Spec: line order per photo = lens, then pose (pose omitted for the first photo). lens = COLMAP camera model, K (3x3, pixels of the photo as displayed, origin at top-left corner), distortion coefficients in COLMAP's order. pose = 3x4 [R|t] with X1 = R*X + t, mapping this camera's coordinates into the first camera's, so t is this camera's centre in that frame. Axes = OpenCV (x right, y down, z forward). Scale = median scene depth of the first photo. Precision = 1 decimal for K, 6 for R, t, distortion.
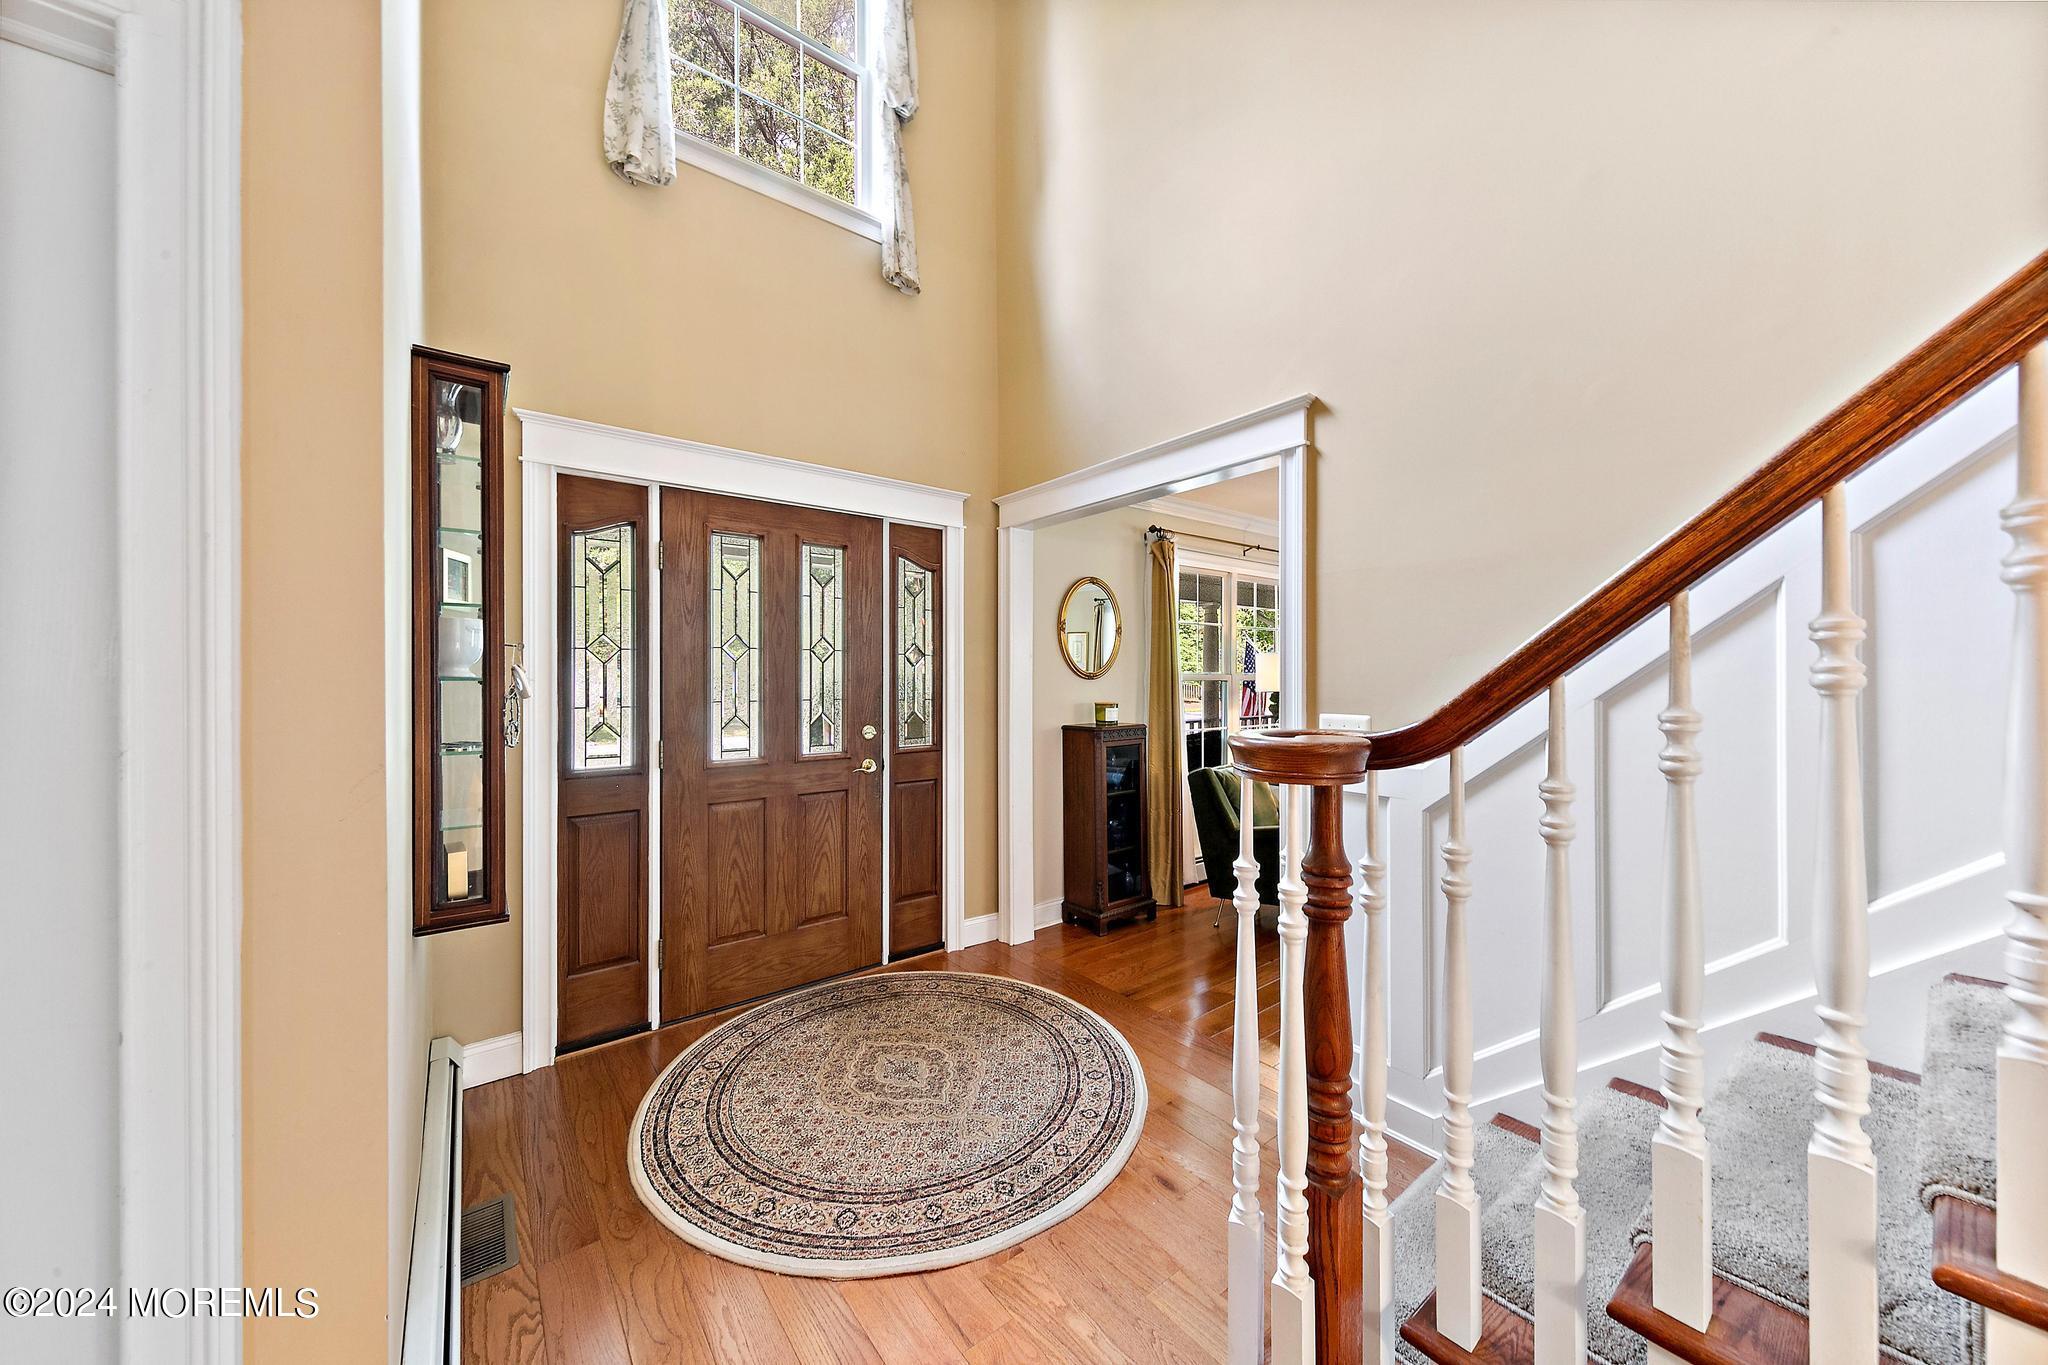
lens RADIAL K [[735.6, 0, 1042.5], [0, 735.6, 666.2], [0, 0, 1]] dist [-0.002476, -0.000501]
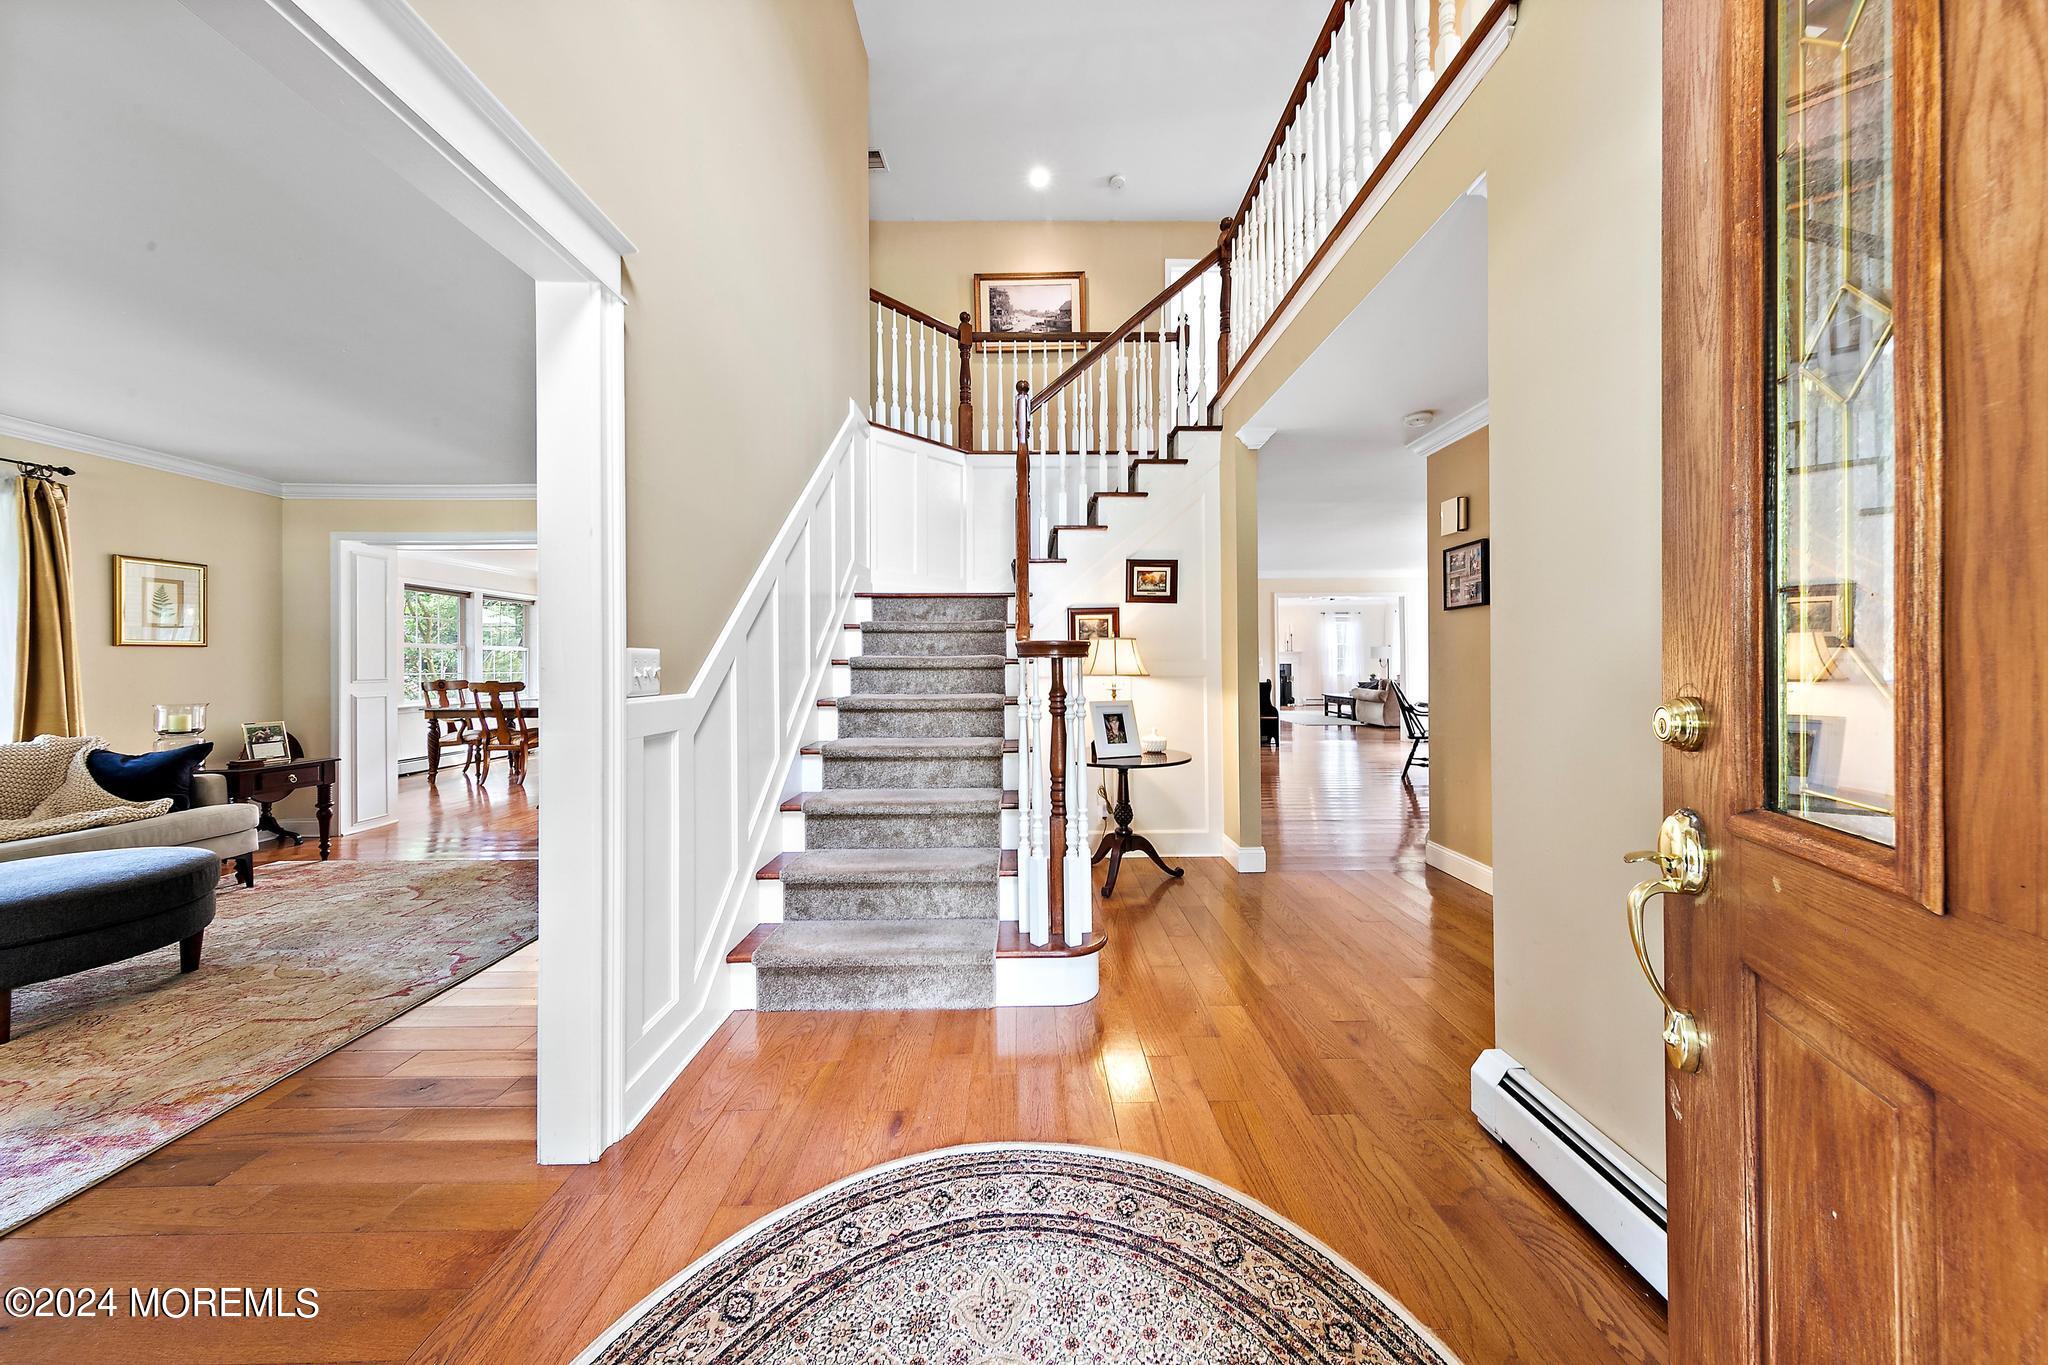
lens RADIAL K [[652.2, 0, 1029.1], [0, 652.2, 660.1], [0, 0, 1]] dist [0.007975, -0.000284]
pose [[-0.777545, 0.010974, 0.628731, -0.421372], [0.008604, 0.999940, -0.006812, 0.083902], [-0.628768, 0.000113, -0.777593, 1.283010]]
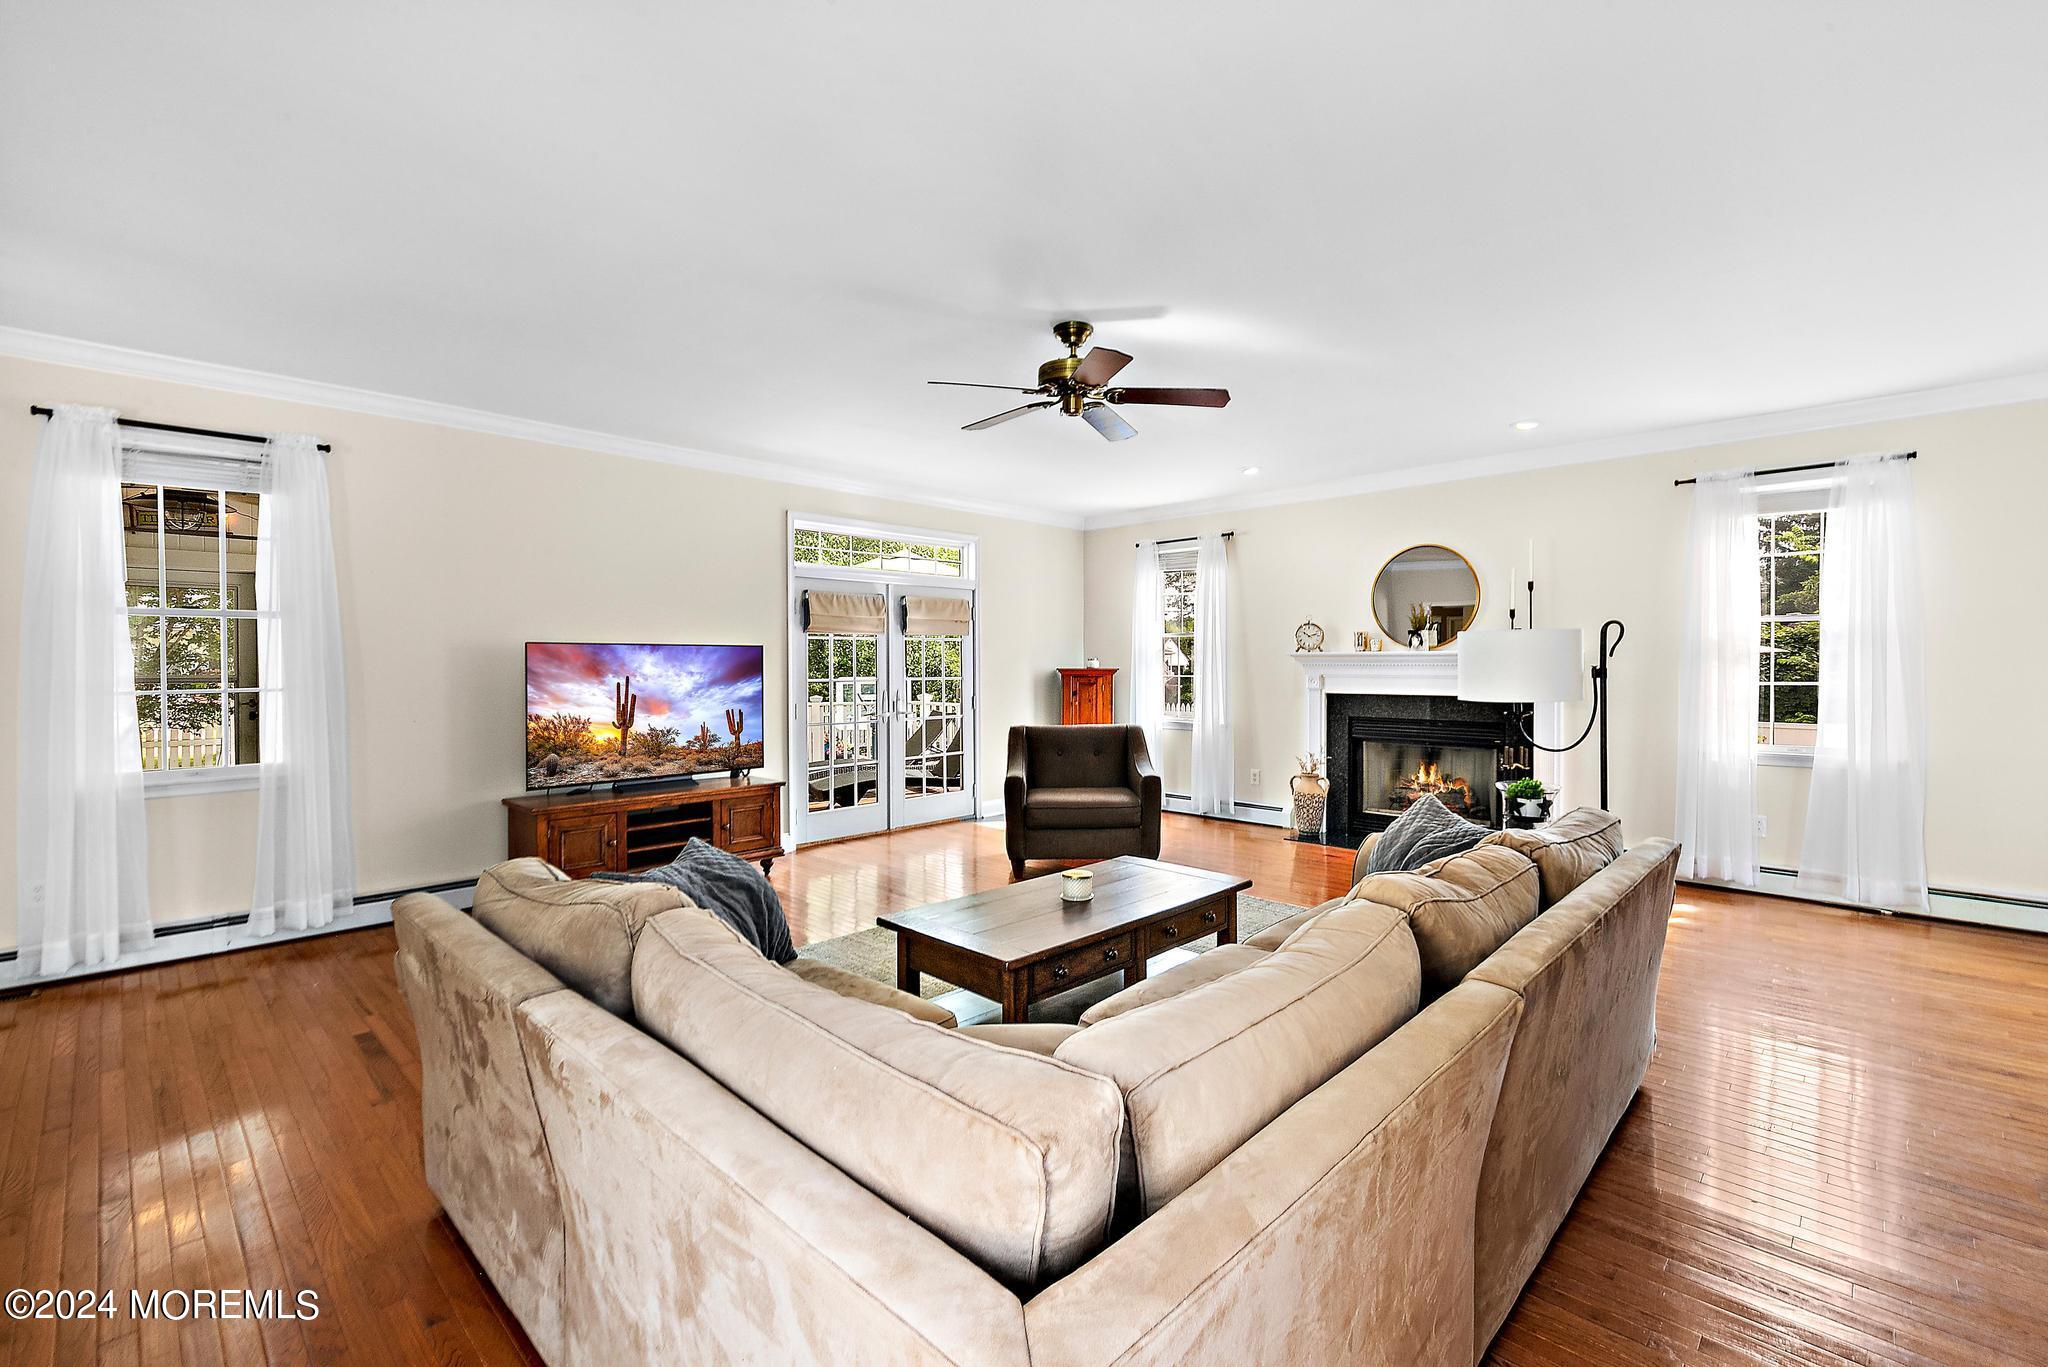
lens RADIAL K [[887.1, 0, 1039.7], [0, 887.1, 671.9], [0, 0, 1]] dist [0.000788, 0.000439]
pose [[-0.115438, -0.005403, 0.993300, -0.435031], [0.000651, 0.999985, 0.005515, 0.016820], [-0.993314, 0.001283, -0.115433, -4.014555]]
